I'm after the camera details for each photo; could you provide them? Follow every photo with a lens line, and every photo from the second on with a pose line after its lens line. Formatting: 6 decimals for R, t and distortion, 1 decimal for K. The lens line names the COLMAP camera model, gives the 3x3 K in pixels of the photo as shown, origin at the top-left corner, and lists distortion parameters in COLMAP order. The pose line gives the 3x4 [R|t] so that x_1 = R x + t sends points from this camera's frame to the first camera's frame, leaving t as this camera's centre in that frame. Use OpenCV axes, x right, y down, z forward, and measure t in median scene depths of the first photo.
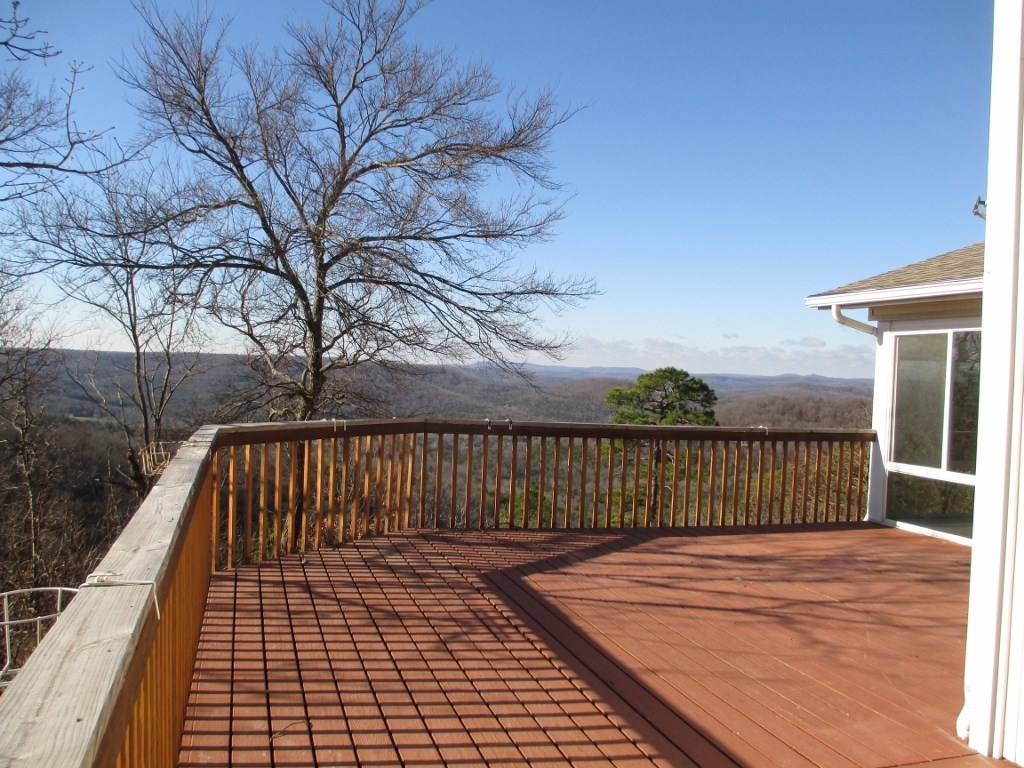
lens RADIAL K [[854.9, 0, 512.0], [0, 854.9, 384.0], [0, 0, 1]] dist [-0.069495, 0.054231]
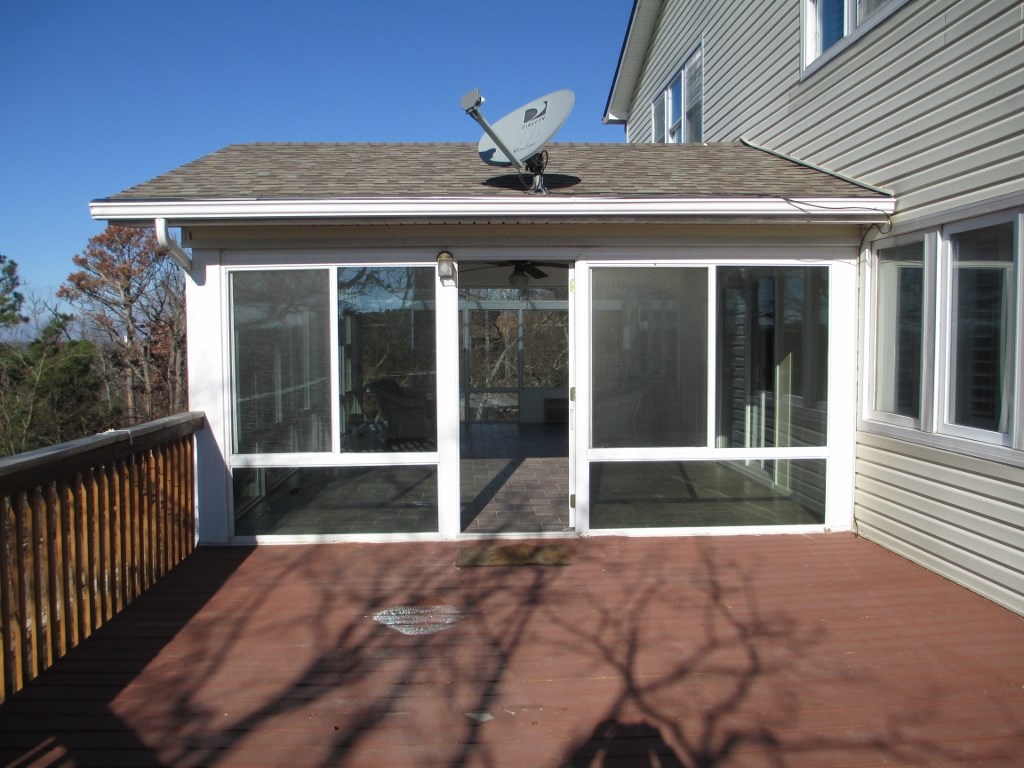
lens RADIAL K [[854.9, 0, 512.0], [0, 854.9, 384.0], [0, 0, 1]] dist [-0.069495, 0.054231]
pose [[0.242257, -0.096487, 0.965402, -0.164473], [0.038833, 0.995210, 0.089721, -0.019343], [-0.969435, 0.015754, 0.244844, 0.619550]]
